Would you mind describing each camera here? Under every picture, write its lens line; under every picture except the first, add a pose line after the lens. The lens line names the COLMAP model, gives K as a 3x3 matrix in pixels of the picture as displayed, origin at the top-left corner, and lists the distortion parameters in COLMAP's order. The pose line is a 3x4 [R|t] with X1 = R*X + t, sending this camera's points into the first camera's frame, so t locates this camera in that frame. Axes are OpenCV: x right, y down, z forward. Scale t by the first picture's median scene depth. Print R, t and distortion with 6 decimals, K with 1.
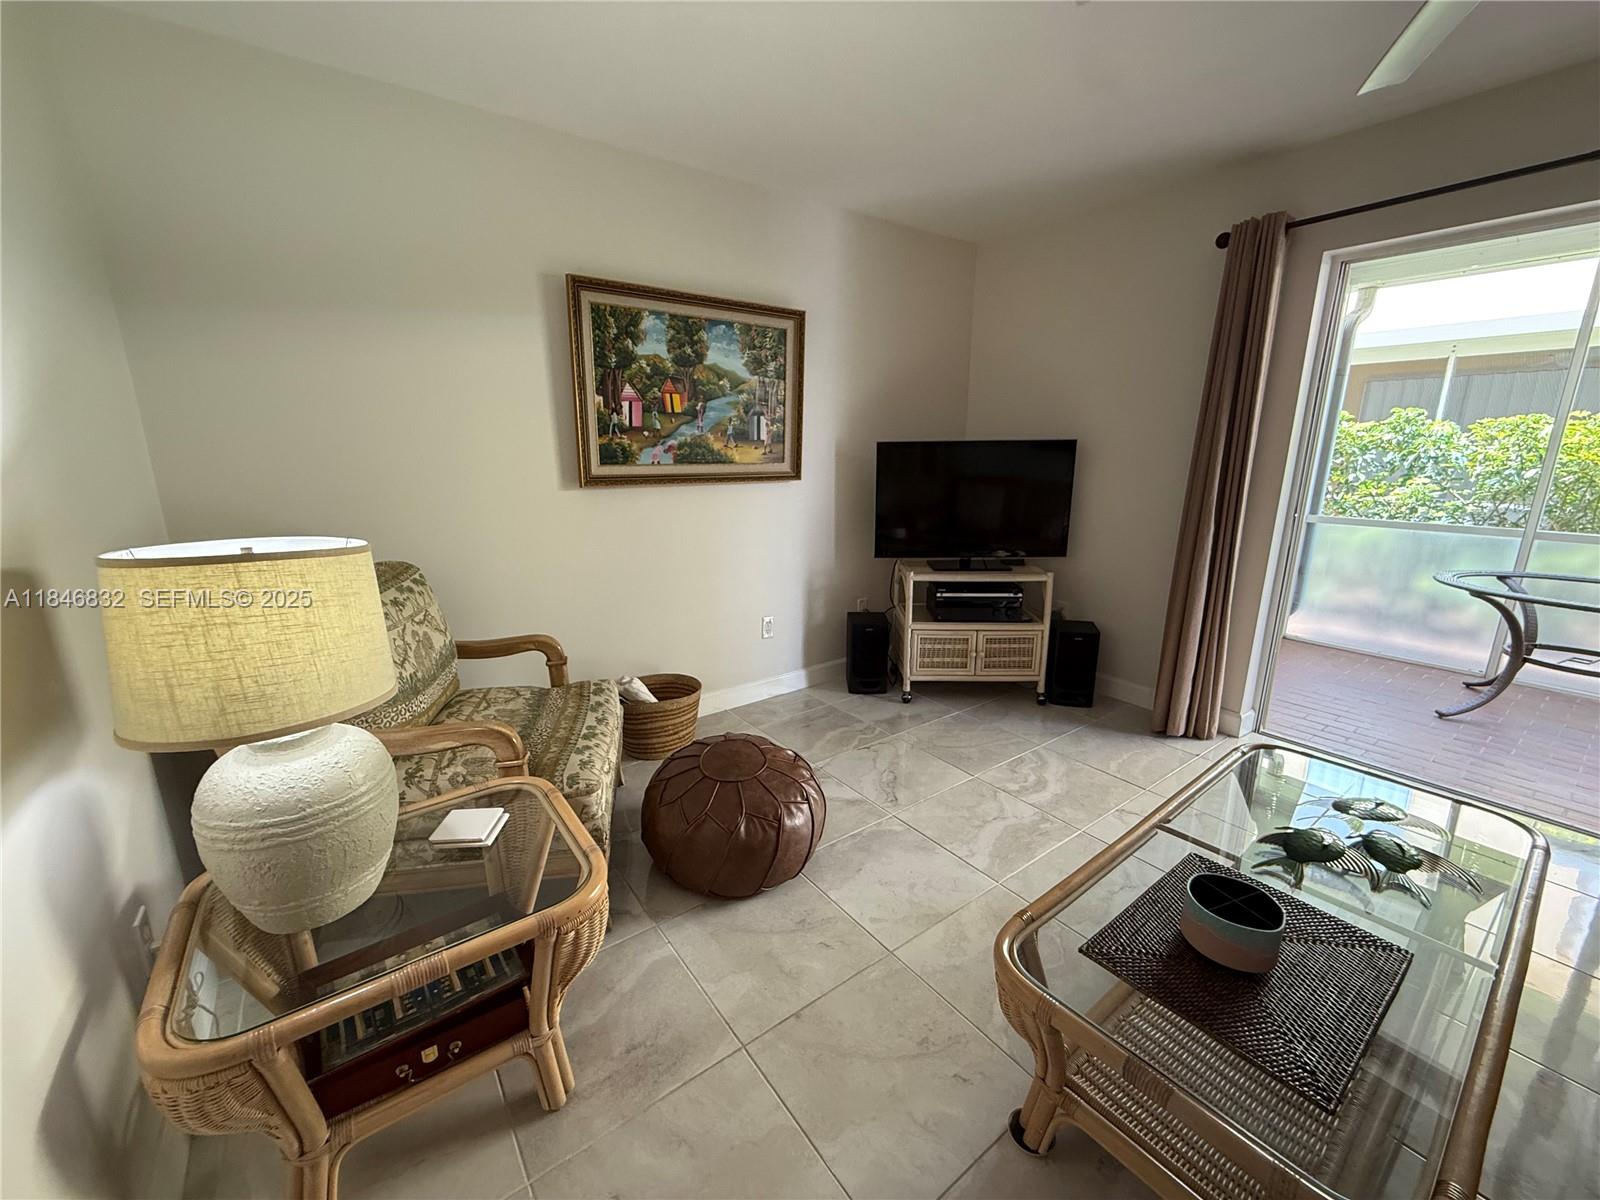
lens RADIAL K [[636.6, 0, 792.7], [0, 636.6, 598.2], [0, 0, 1]] dist [-0.002360, 0.000859]
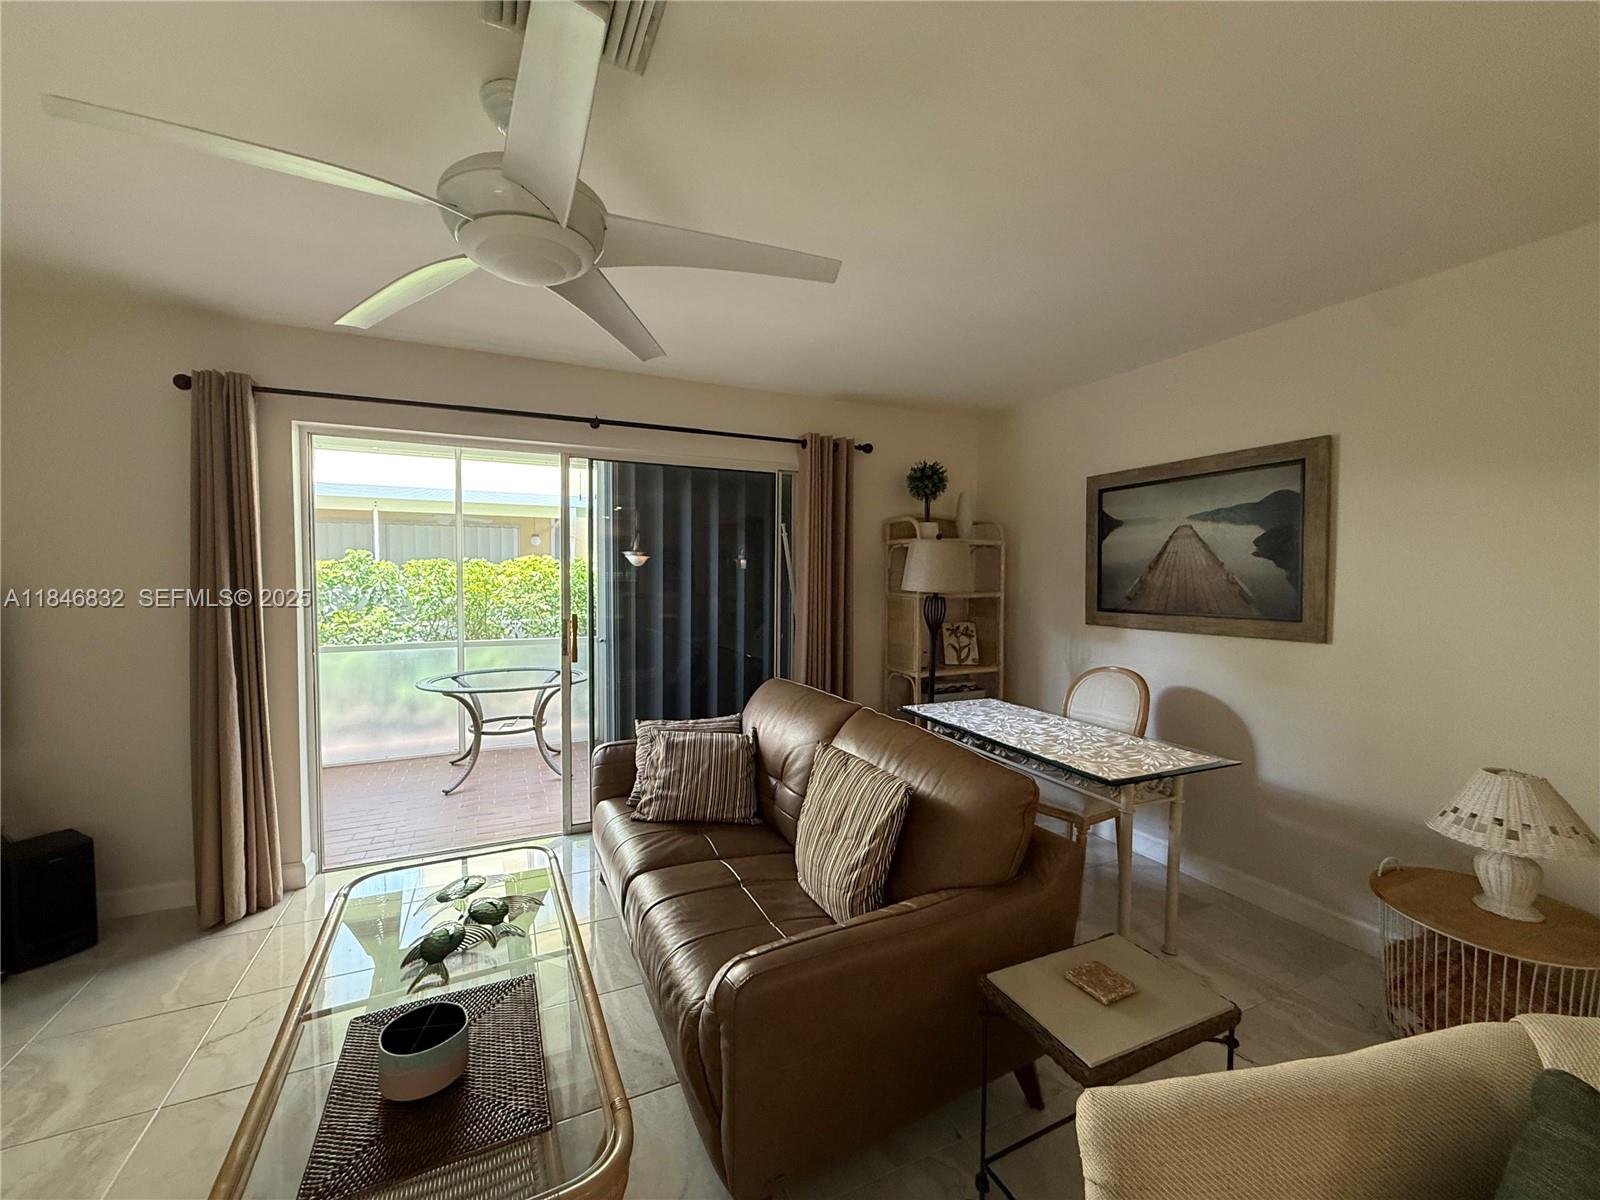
lens RADIAL K [[636.6, 0, 792.2], [0, 636.6, 599.5], [0, 0, 1]] dist [-0.002360, 0.000859]
pose [[0.196184, -0.038617, 0.979806, -0.073534], [0.226624, 0.973957, -0.006990, -0.028133], [-0.954020, 0.223419, 0.199826, 0.012358]]
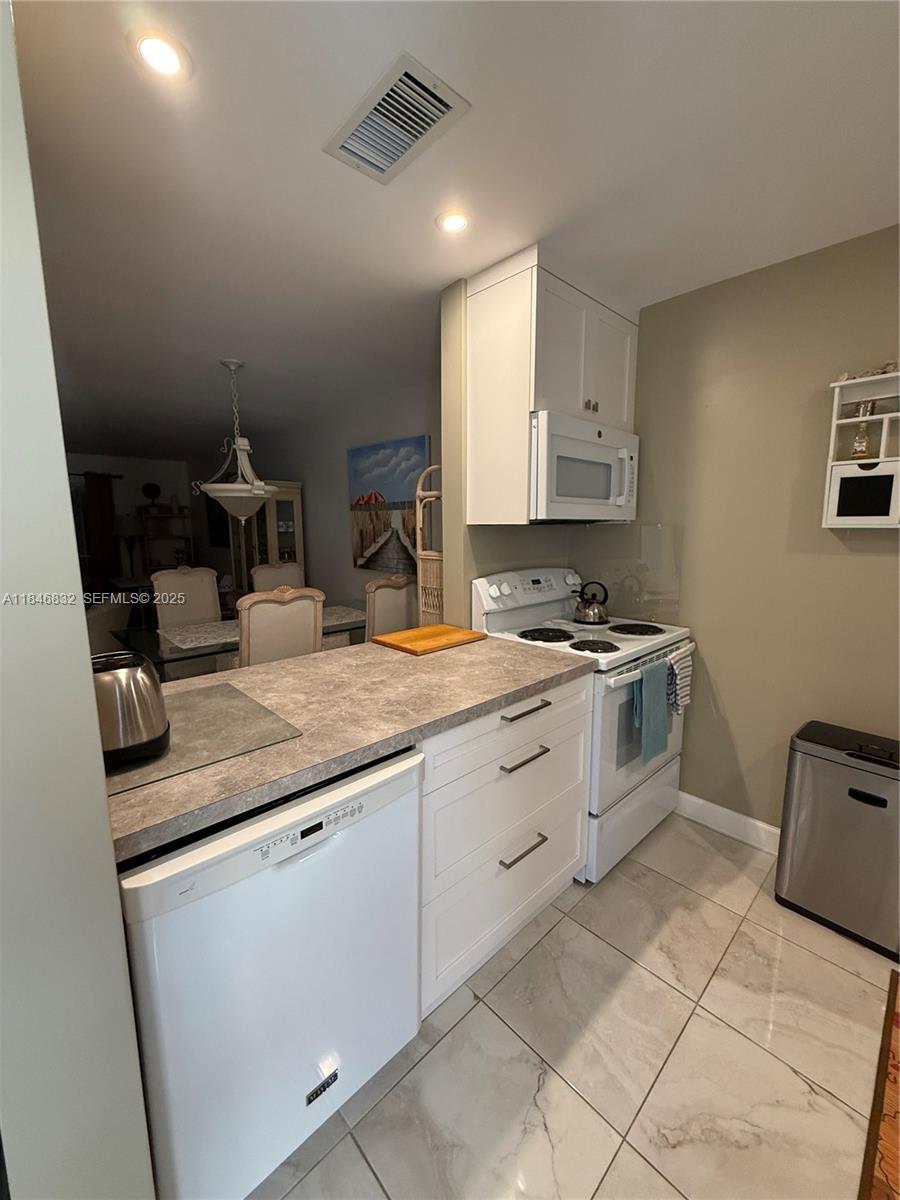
lens RADIAL K [[477.5, 0, 451.0], [0, 477.5, 593.3], [0, 0, 1]] dist [-0.002360, 0.000859]
pose [[-0.119973, -0.135477, 0.983490, -1.291828], [0.237118, 0.958064, 0.160900, 0.243135], [-0.964044, 0.252507, -0.082818, -1.107027]]
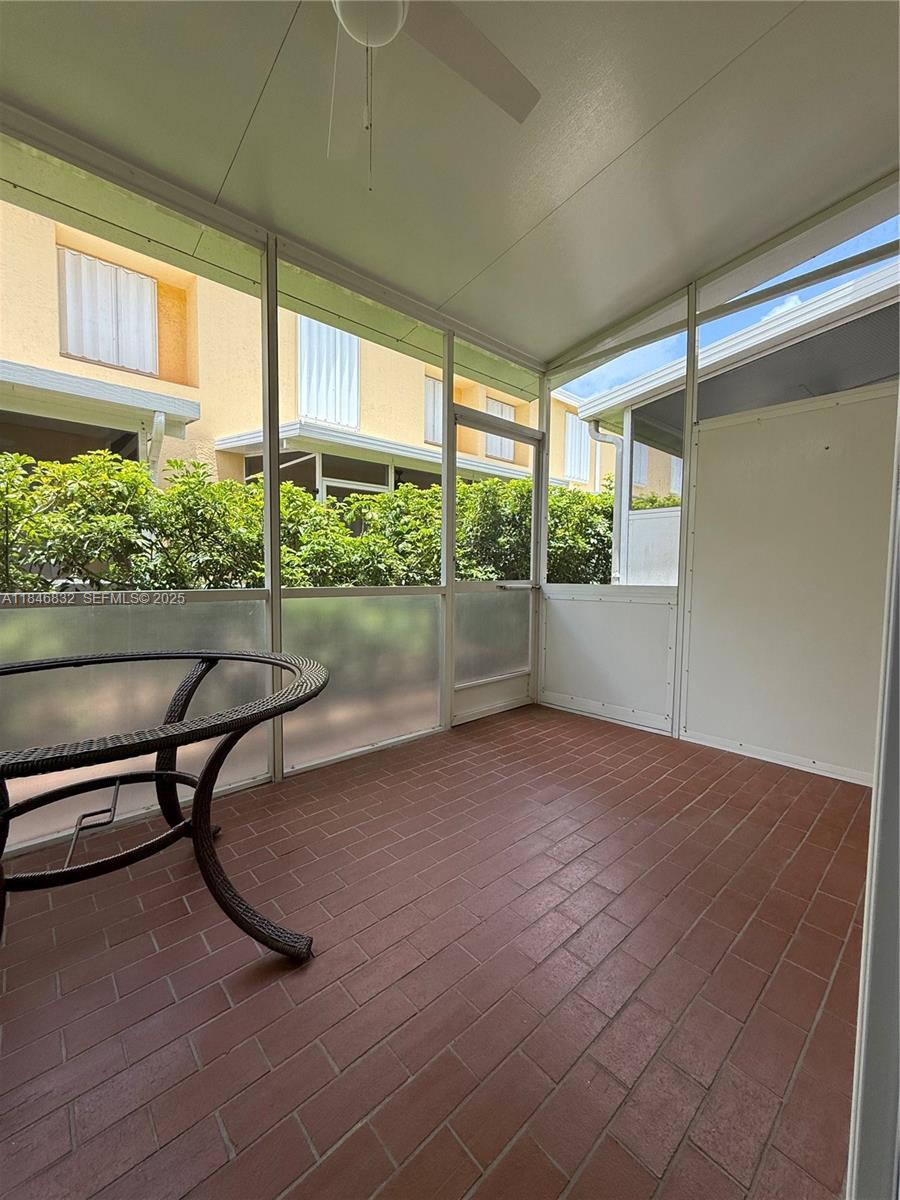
lens RADIAL K [[477.5, 0, 456.5], [0, 477.5, 599.7], [0, 0, 1]] dist [-0.002360, 0.000859]
pose [[-0.121057, -0.064032, 0.990578, 0.937710], [0.223378, 0.970565, 0.090037, -0.051813], [-0.967185, 0.232173, -0.103190, 0.808847]]
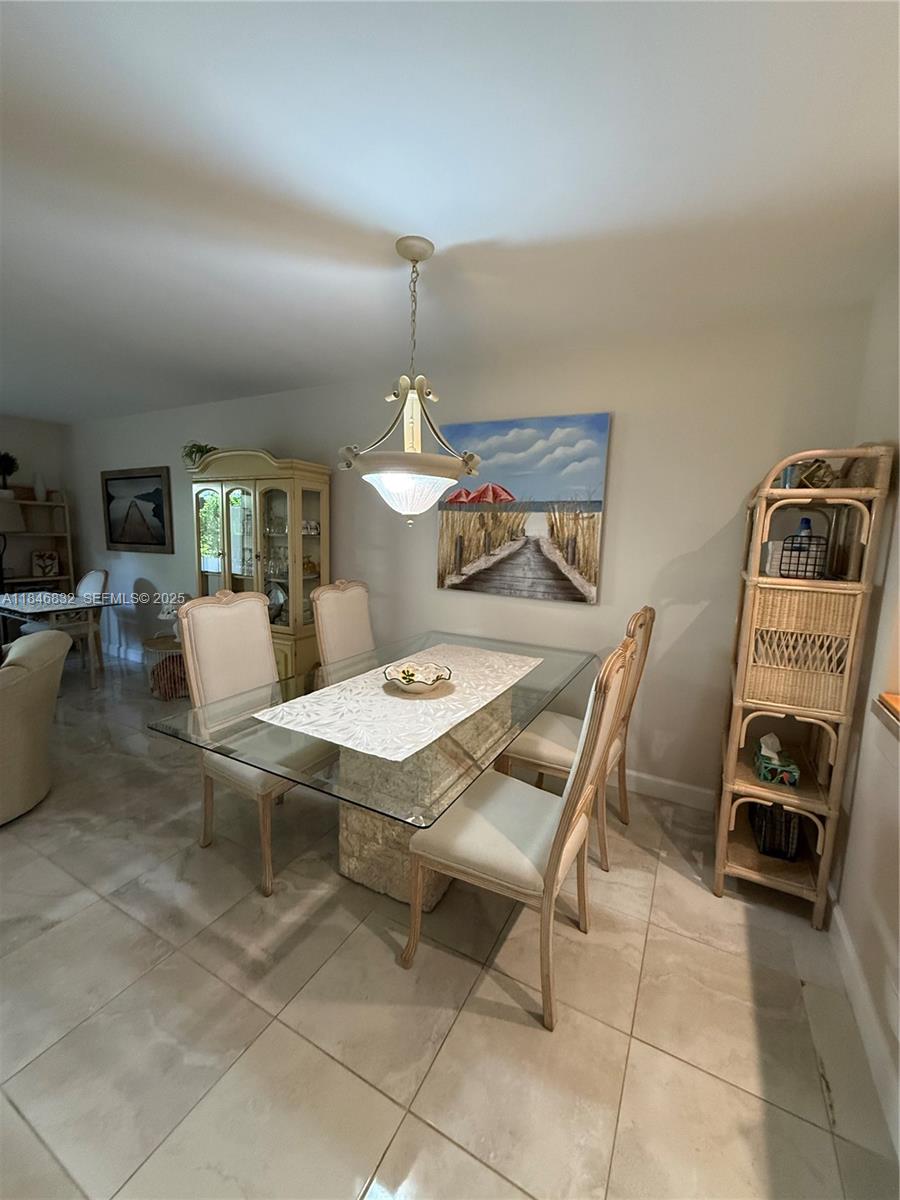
lens RADIAL K [[477.5, 0, 451.3], [0, 477.5, 596.4], [0, 0, 1]] dist [-0.002360, 0.000859]
pose [[-0.427413, -0.128117, 0.894933, -0.816111], [0.185092, 0.956538, 0.225335, 0.123774], [-0.884906, 0.261956, -0.385123, -0.606996]]
